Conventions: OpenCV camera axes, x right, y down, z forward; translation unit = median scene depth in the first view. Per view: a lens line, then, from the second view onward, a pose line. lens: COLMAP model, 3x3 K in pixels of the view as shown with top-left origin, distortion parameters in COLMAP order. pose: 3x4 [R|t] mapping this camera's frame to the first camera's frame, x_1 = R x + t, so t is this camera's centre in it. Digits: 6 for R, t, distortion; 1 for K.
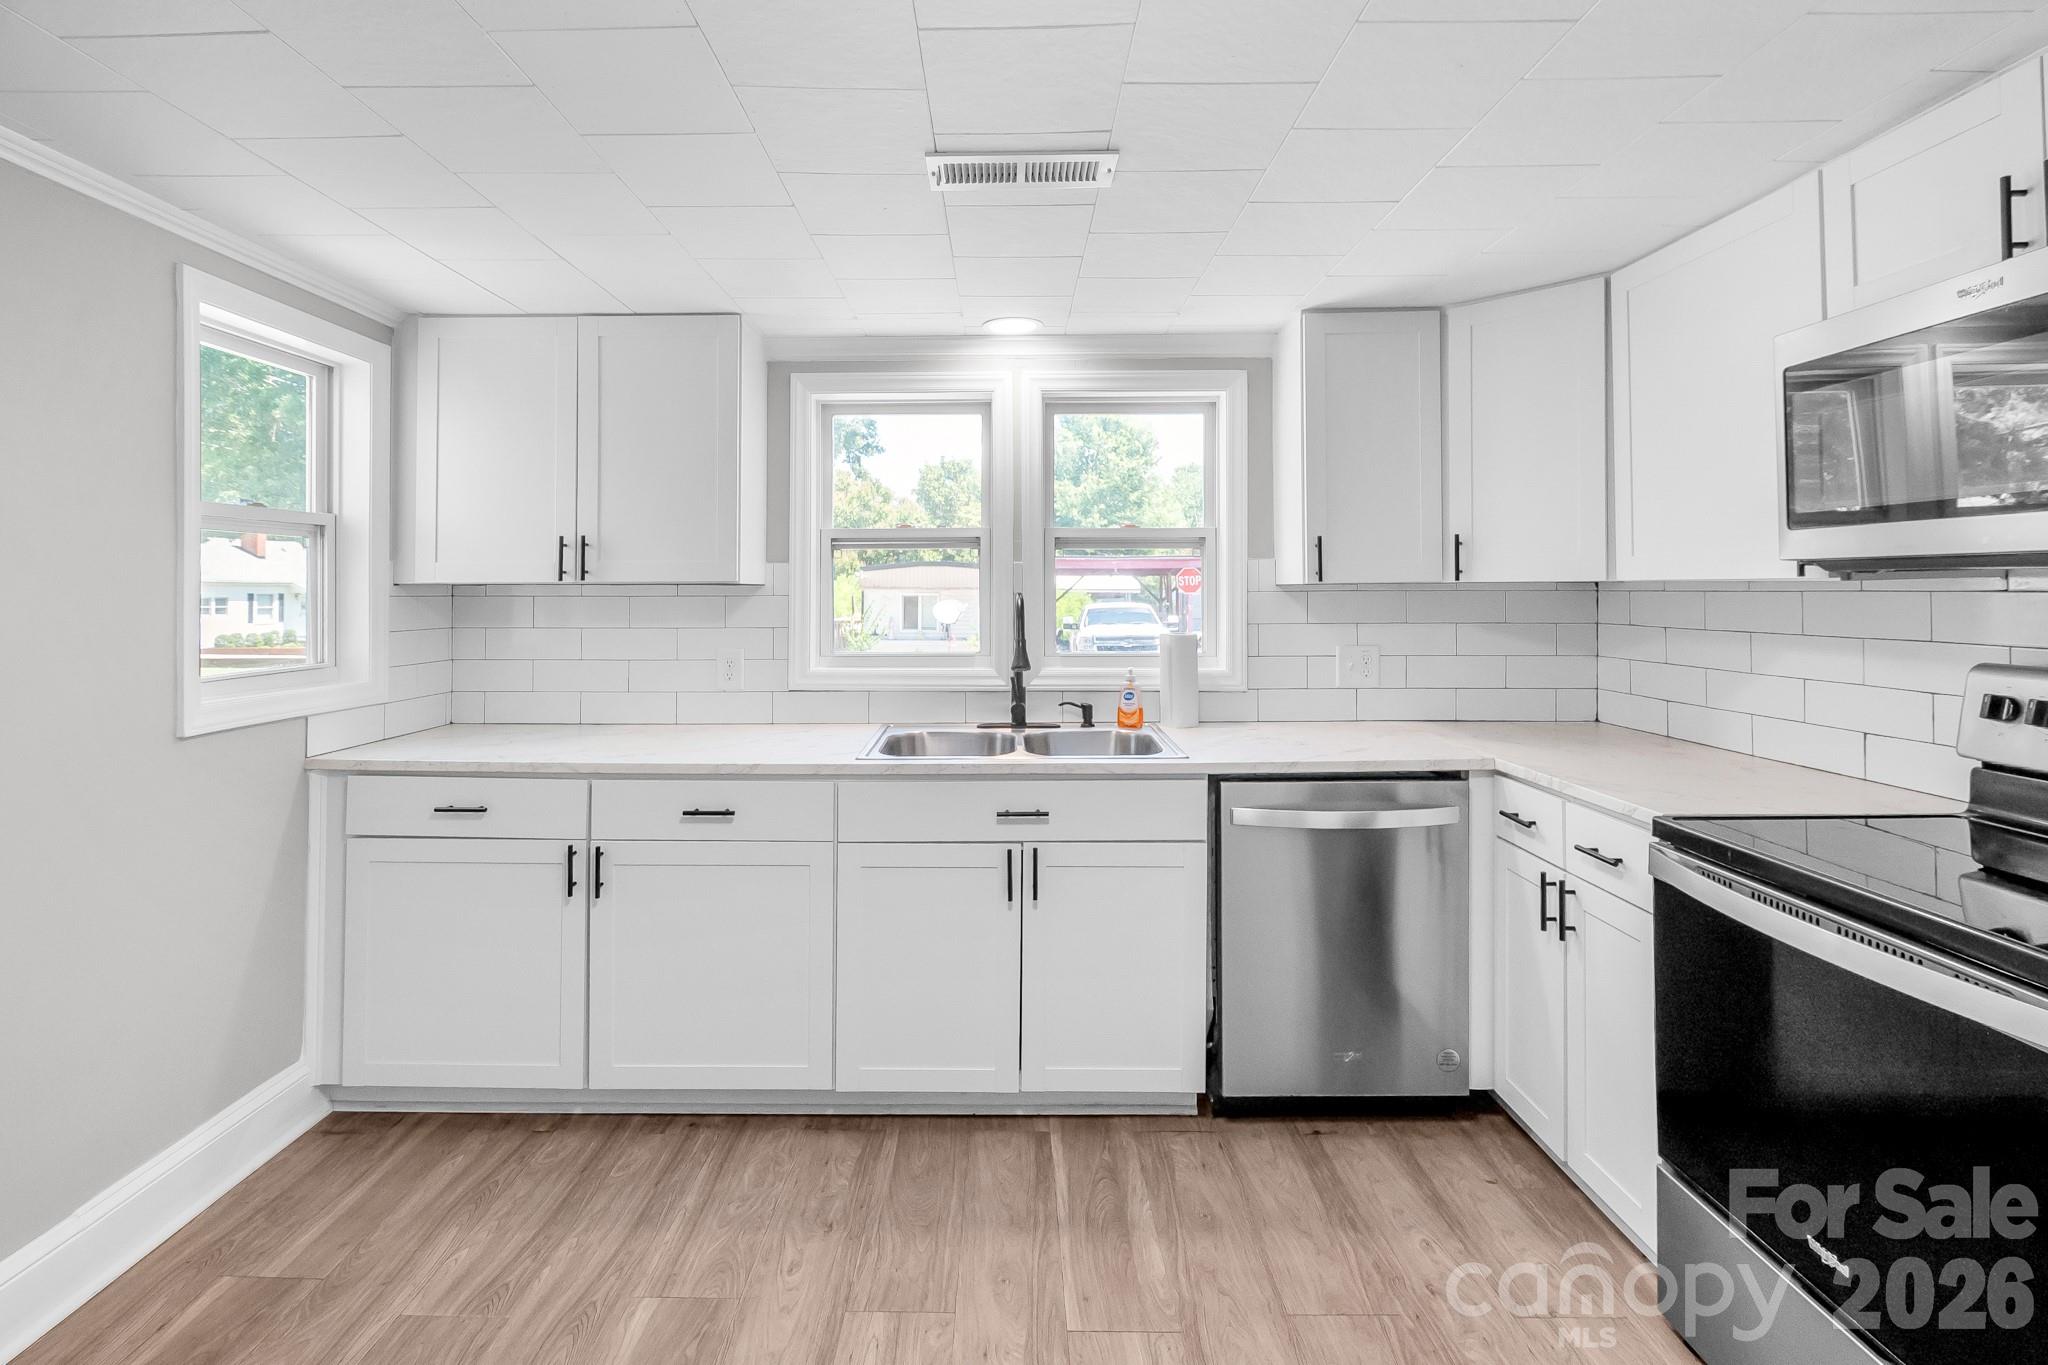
lens RADIAL K [[961.2, 0, 990.9], [0, 961.2, 580.4], [0, 0, 1]] dist [0.003469, -0.000046]
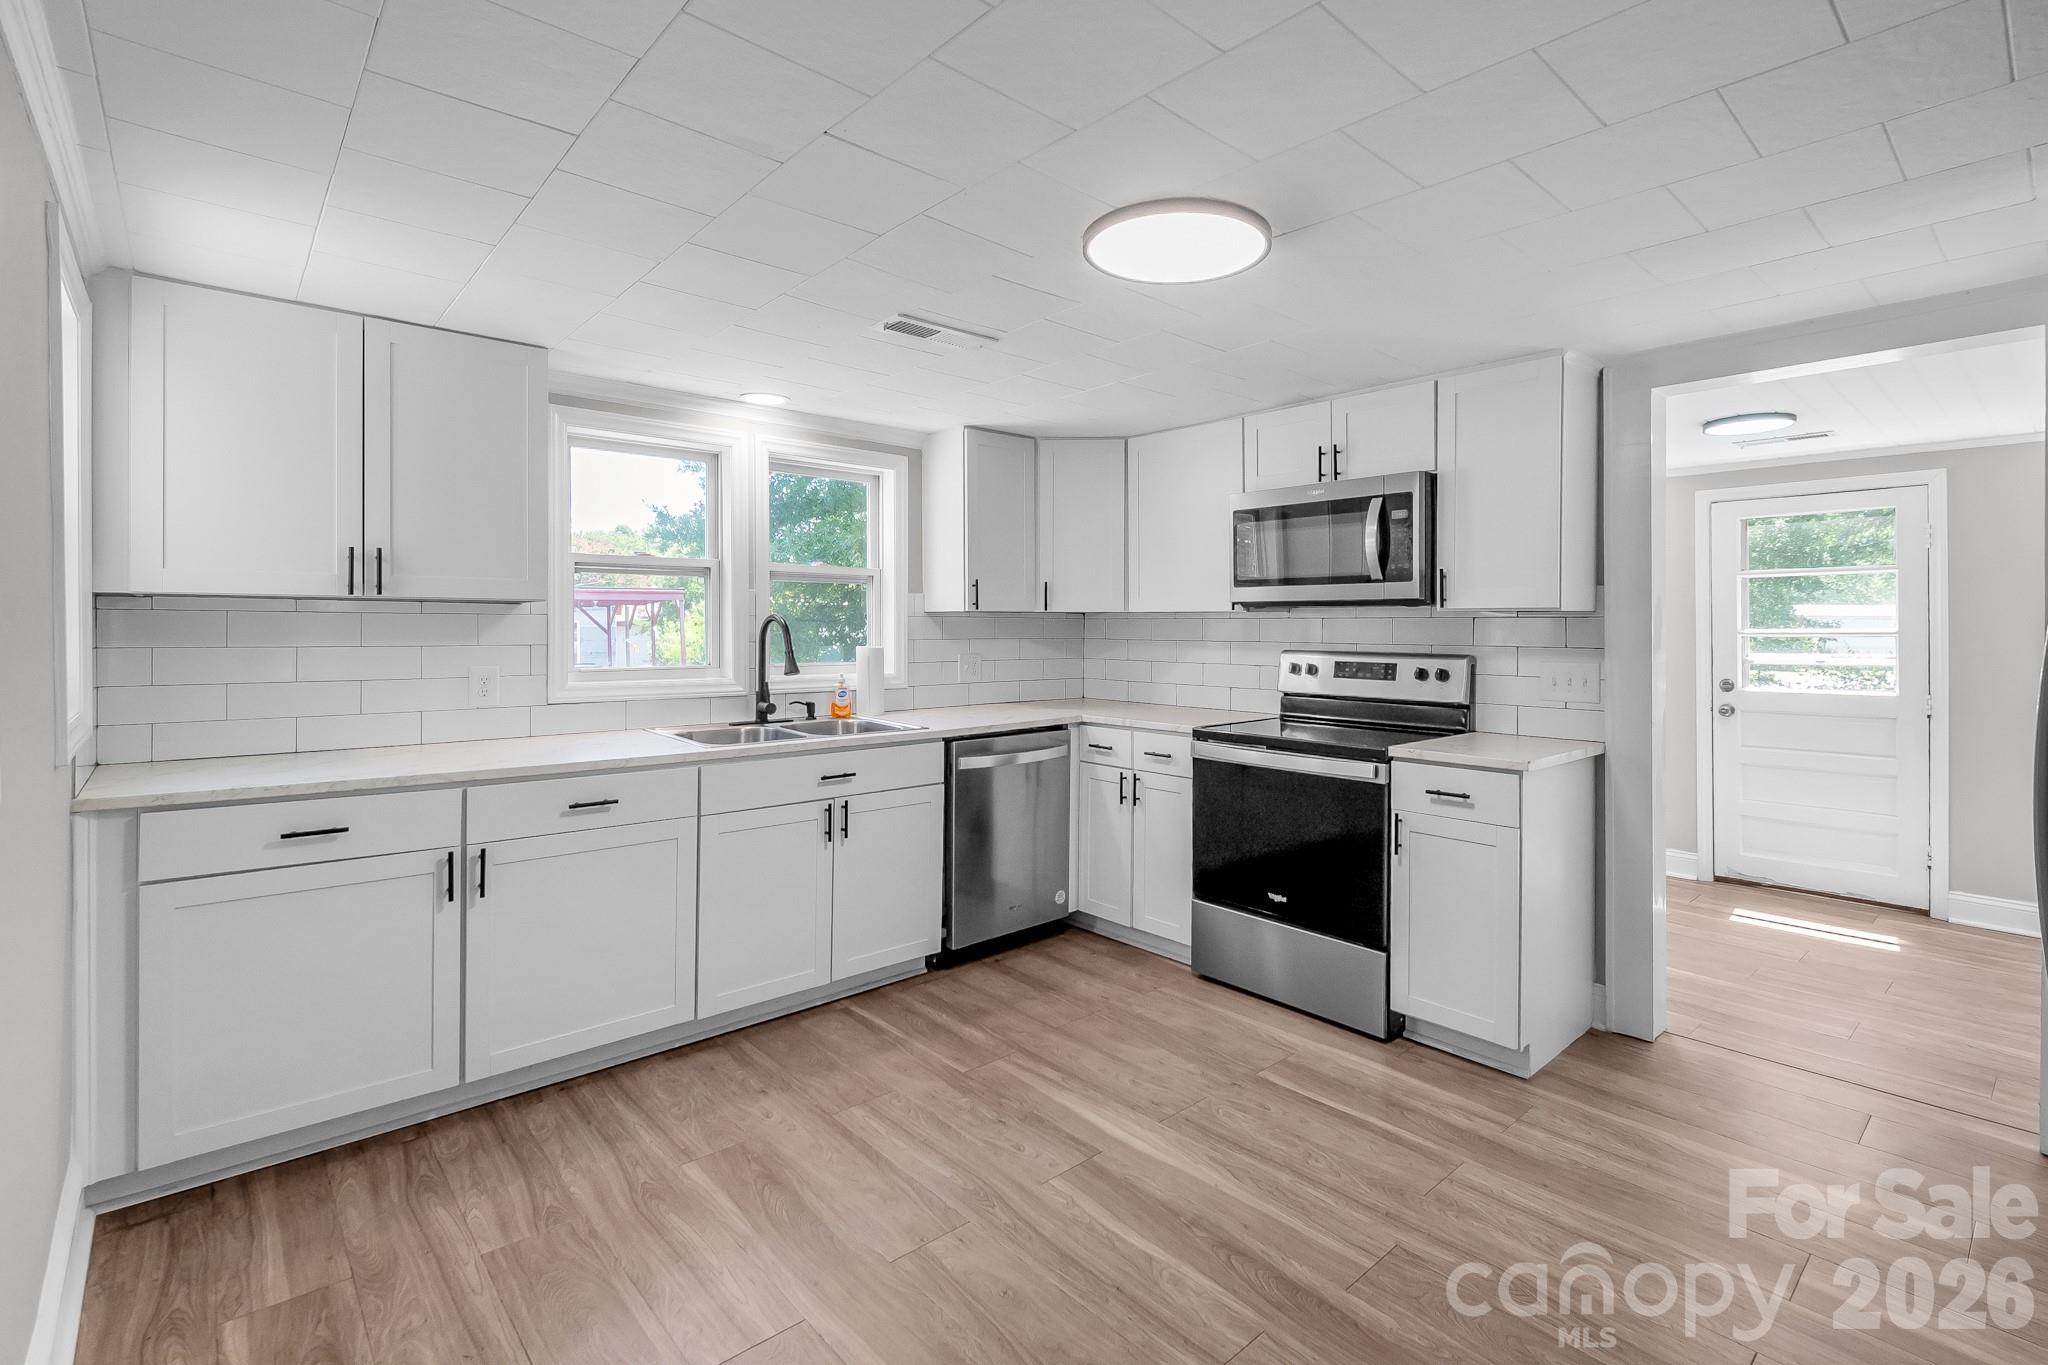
lens RADIAL K [[930.1, 0, 1047.1], [0, 930.1, 632.2], [0, 0, 1]] dist [0.003262, 0.000014]
pose [[0.731589, 0.002150, 0.681742, -0.644439], [-0.013162, 0.999853, 0.010972, 0.020878], [-0.681619, -0.017000, 0.731510, -0.157899]]
